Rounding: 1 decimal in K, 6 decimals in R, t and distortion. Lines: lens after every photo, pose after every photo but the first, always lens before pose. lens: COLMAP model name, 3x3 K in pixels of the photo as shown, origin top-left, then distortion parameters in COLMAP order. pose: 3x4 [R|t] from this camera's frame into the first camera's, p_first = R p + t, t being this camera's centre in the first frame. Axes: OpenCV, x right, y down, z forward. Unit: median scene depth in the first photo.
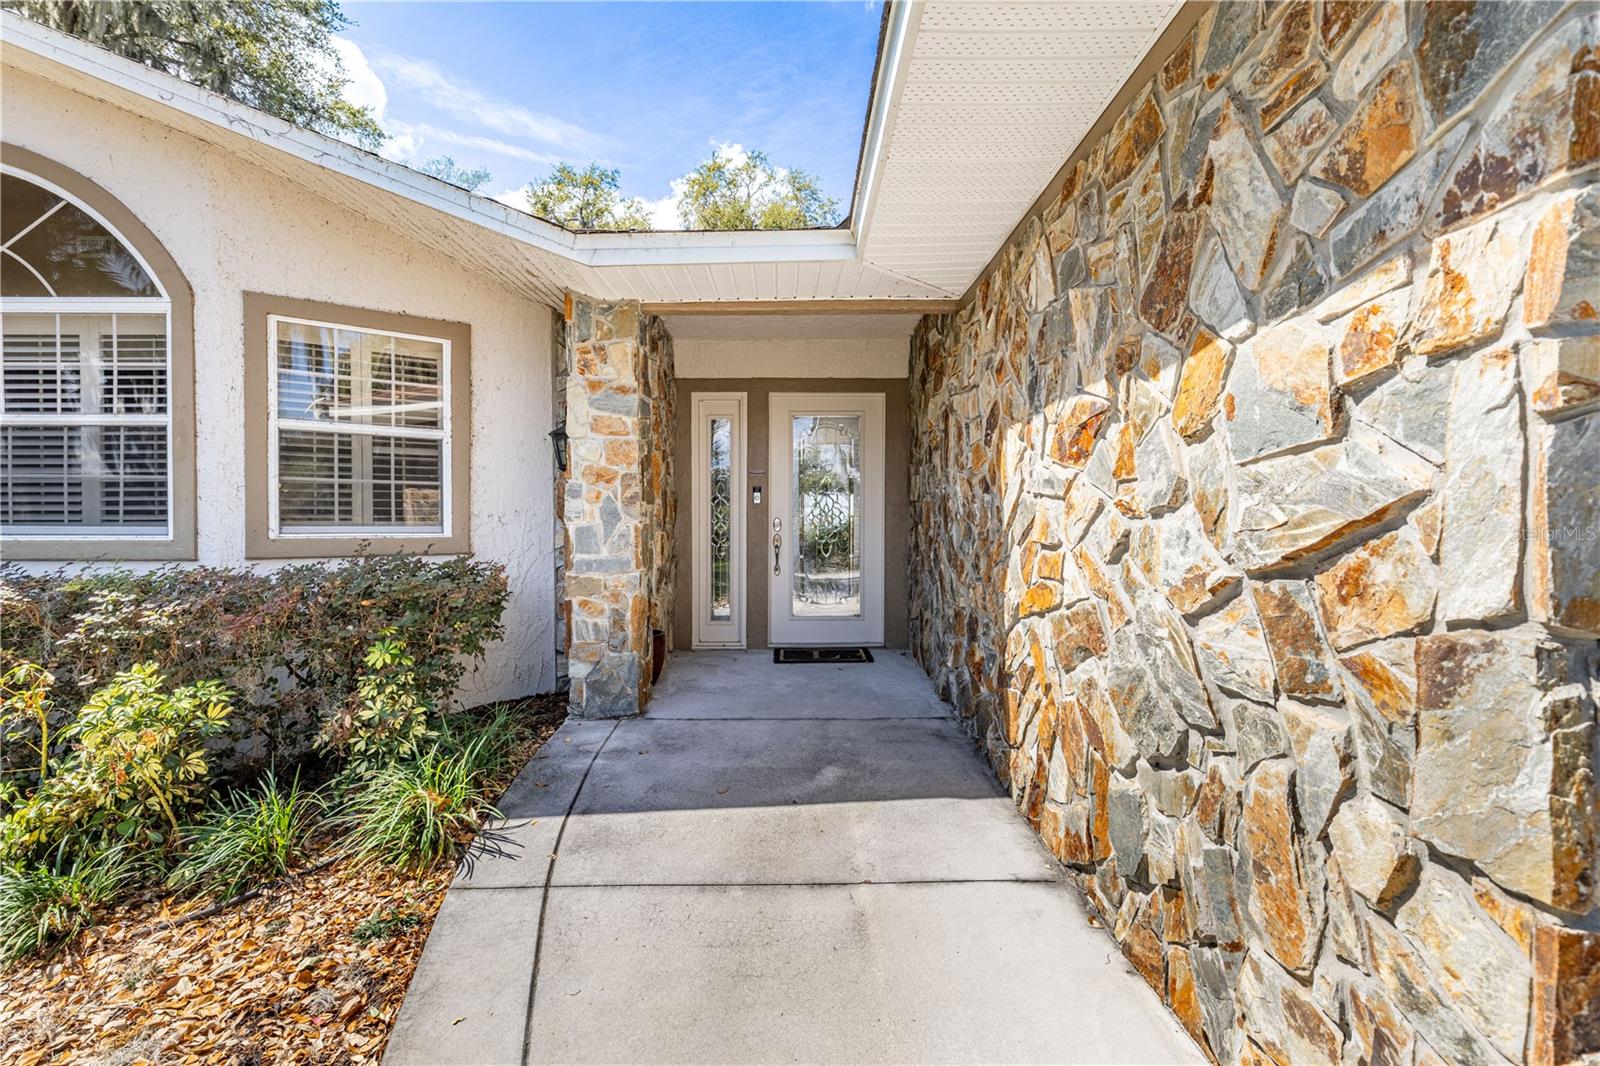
lens RADIAL K [[712.3, 0, 804.4], [0, 712.3, 534.2], [0, 0, 1]] dist [0.003545, -0.000600]
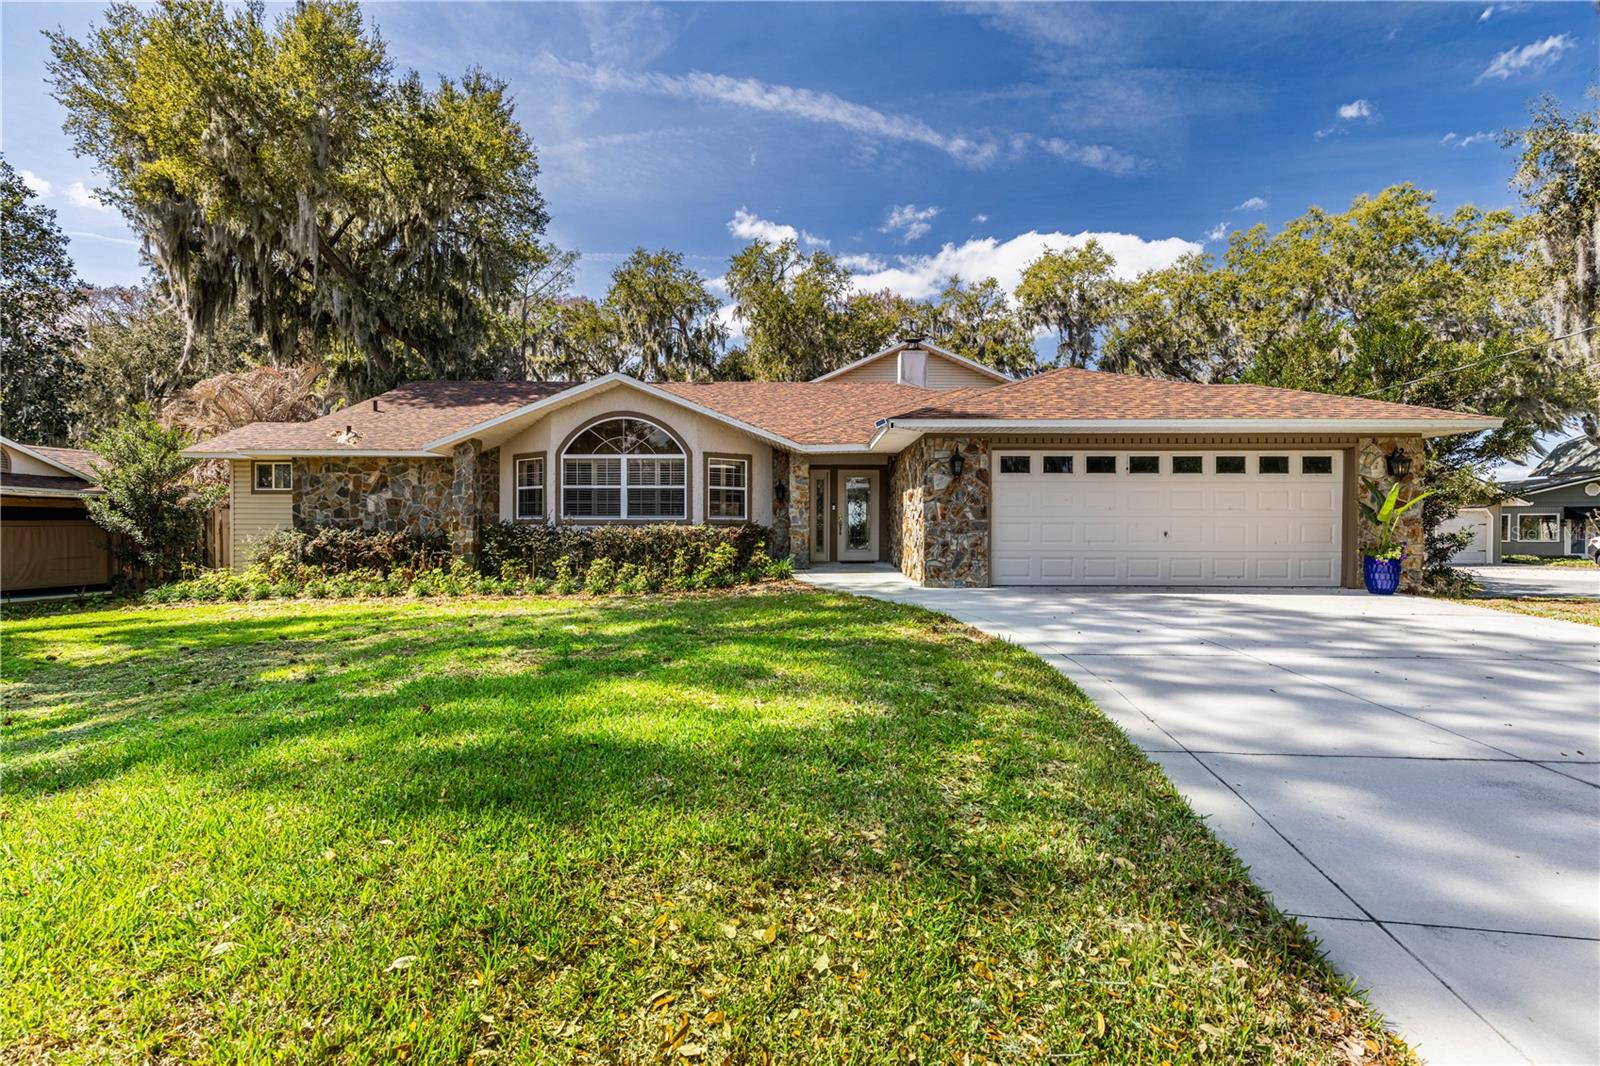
lens RADIAL K [[712.3, 0, 804.4], [0, 712.3, 534.2], [0, 0, 1]] dist [0.003545, -0.000600]
pose [[0.999922, 0.000759, -0.012453, -0.274673], [-0.000885, 0.999949, -0.010082, 0.152809], [0.012445, 0.010092, 0.999872, -3.353240]]
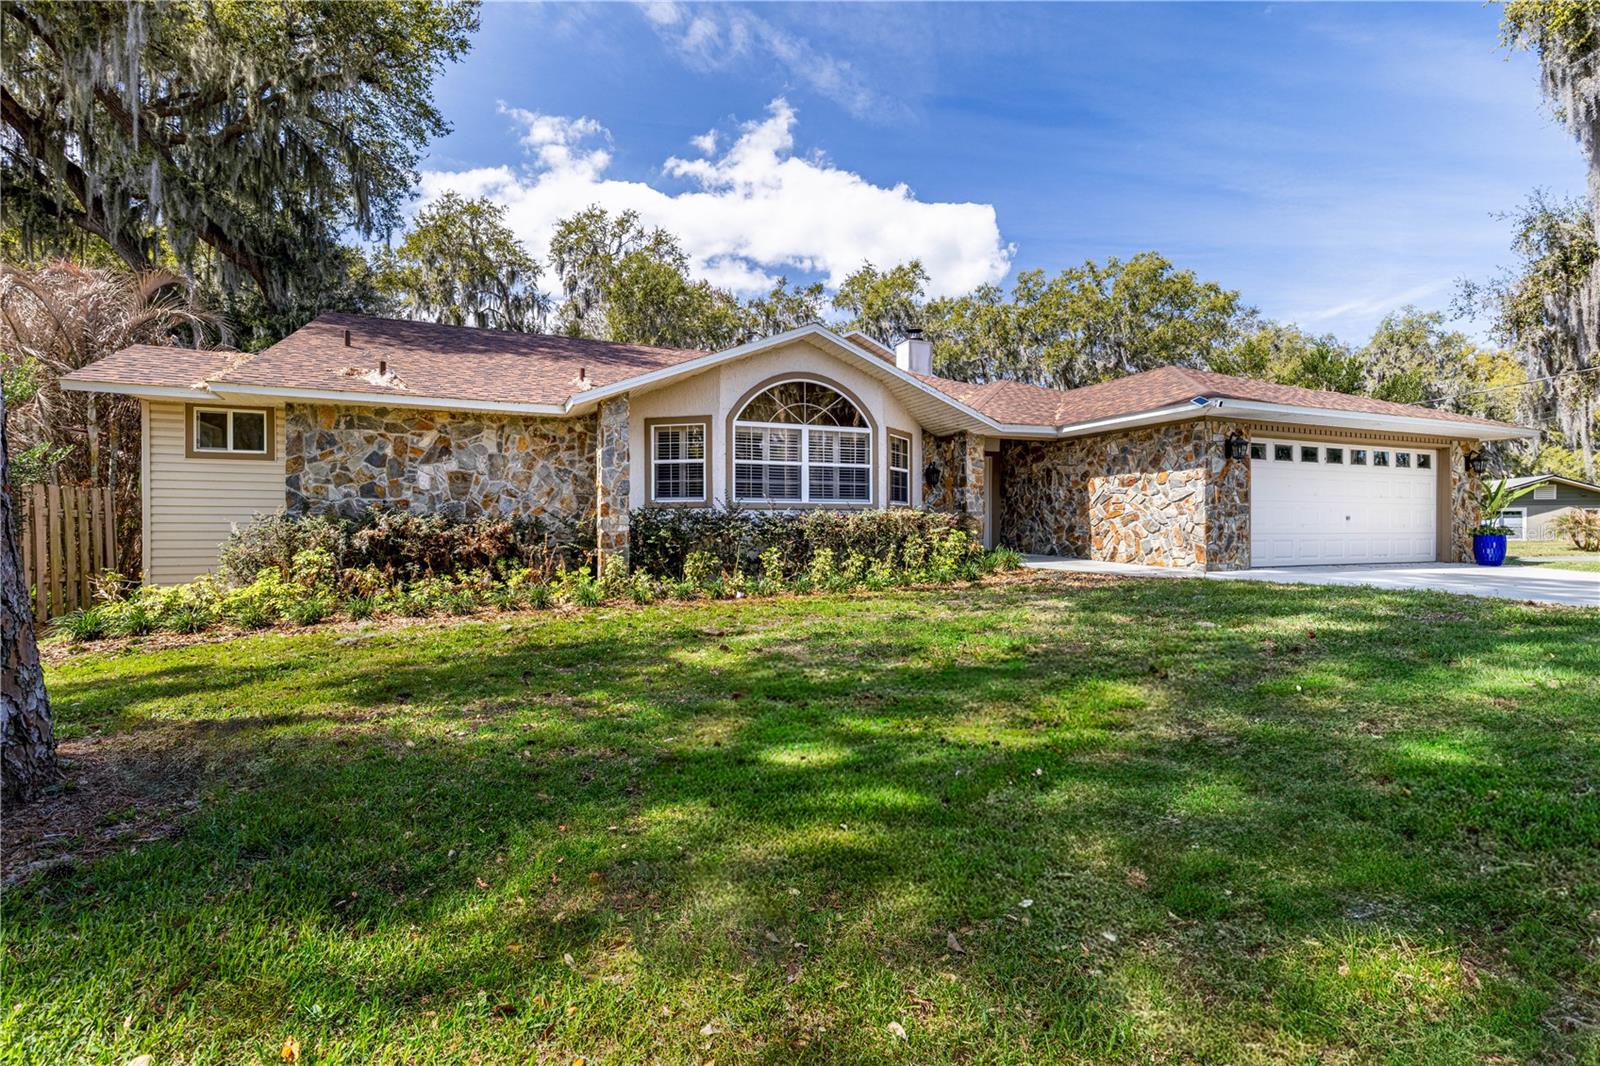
lens RADIAL K [[703.1, 0, 803.5], [0, 703.1, 531.8], [0, 0, 1]] dist [0.002333, 0.000218]
pose [[0.923996, -0.004621, 0.382373, -2.951570], [0.010132, 0.999872, -0.012400, 0.212081], [-0.382267, 0.015331, 0.923925, -2.234757]]
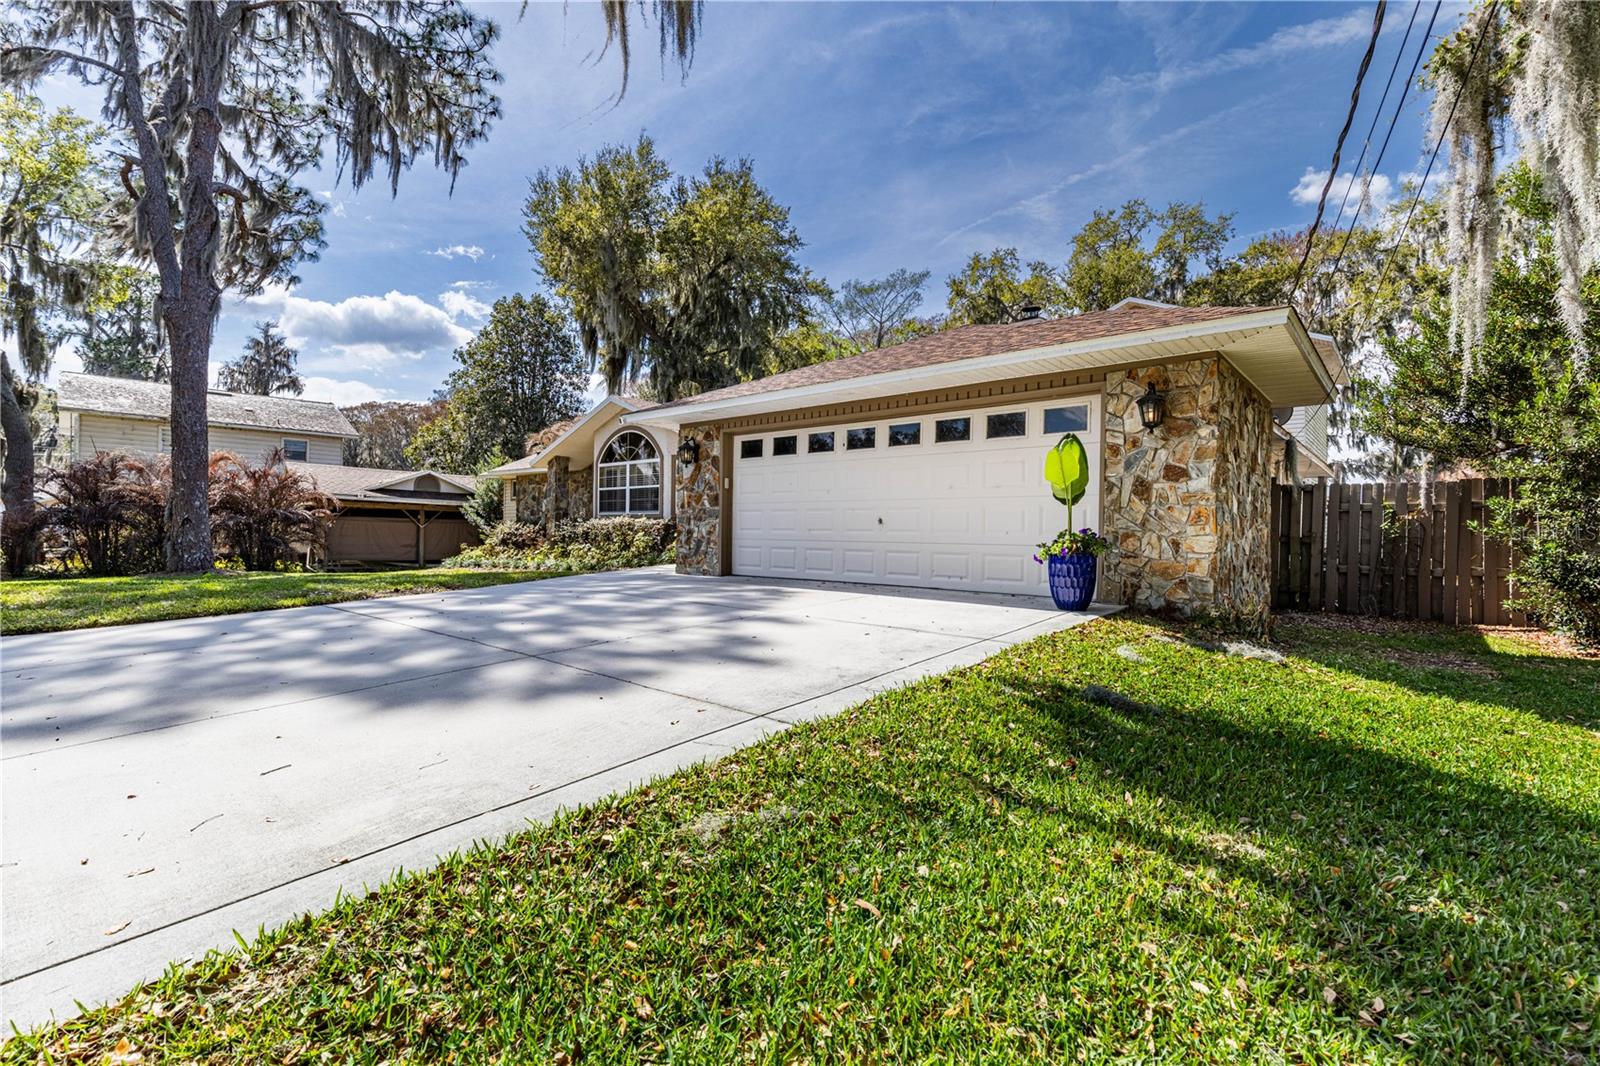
lens RADIAL K [[712.3, 0, 804.4], [0, 712.3, 534.2], [0, 0, 1]] dist [0.003545, -0.000600]
pose [[0.761506, 0.007860, -0.648111, 3.253470], [-0.022265, 0.999654, -0.014038, 0.218394], [0.647776, 0.025120, 0.761417, -2.161499]]
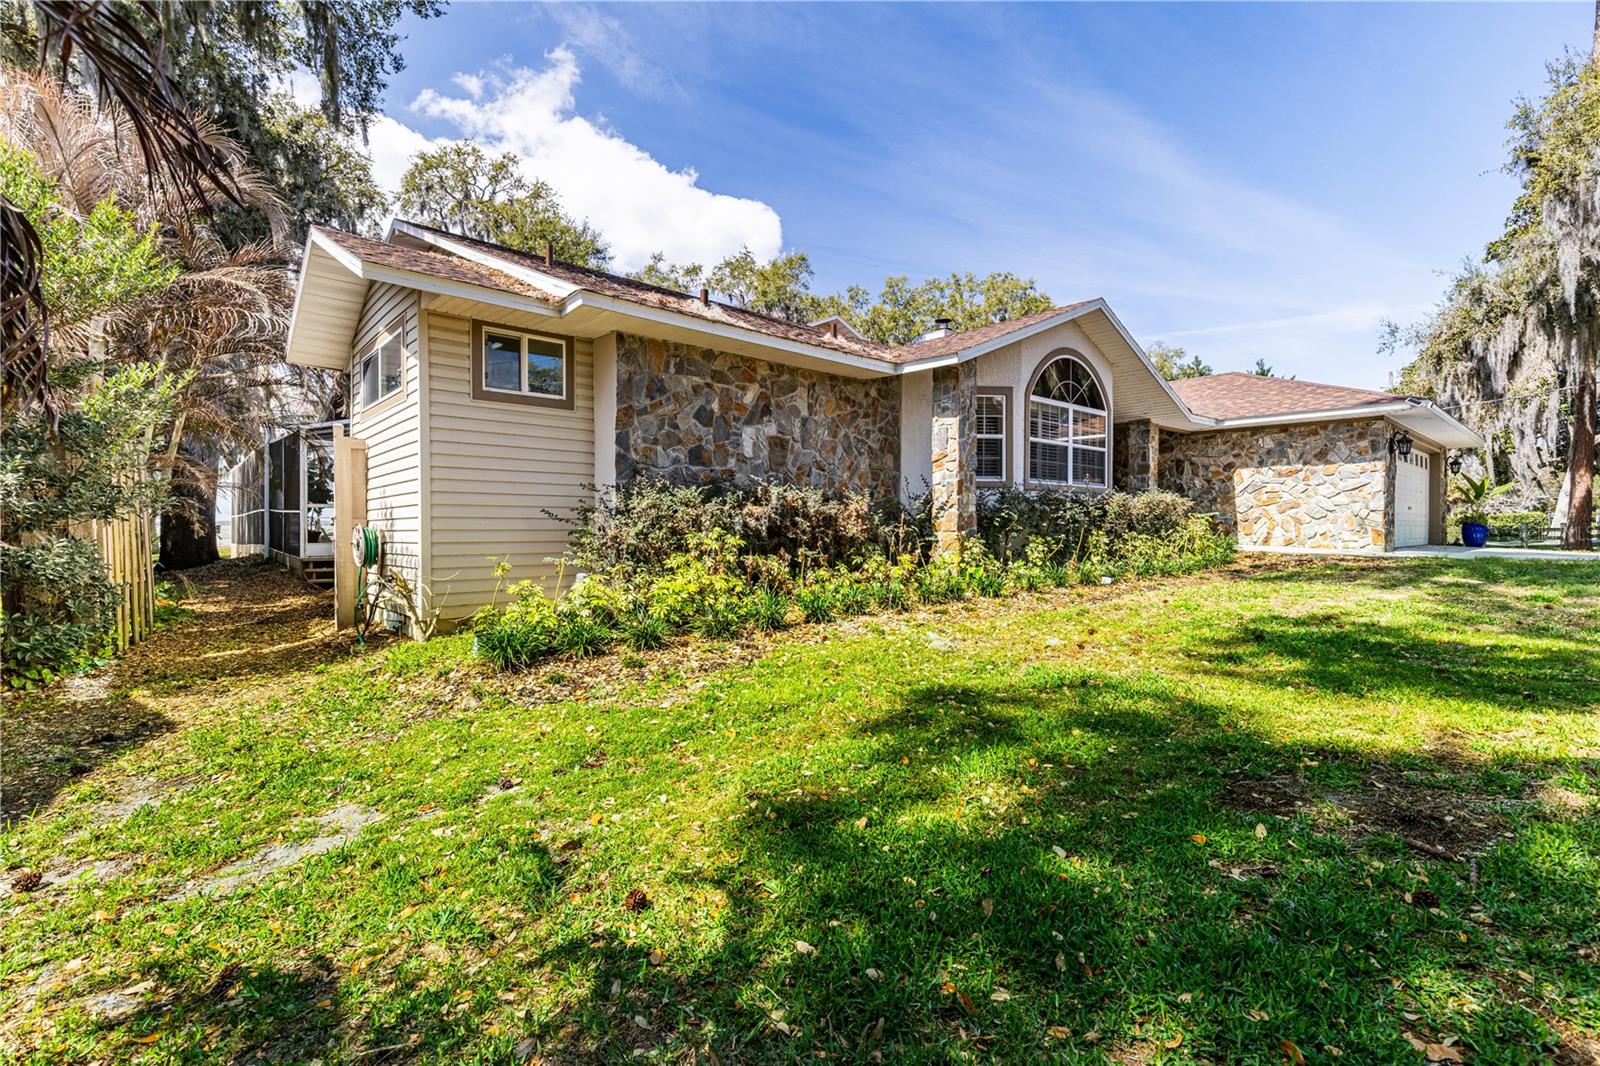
lens RADIAL K [[723.6, 0, 806.4], [0, 723.6, 533.5], [0, 0, 1]] dist [0.002276, -0.000163]
pose [[0.747680, -0.008355, 0.664007, -4.993859], [0.012797, 0.999916, -0.001828, 0.247038], [-0.663936, 0.009864, 0.747725, -0.639885]]
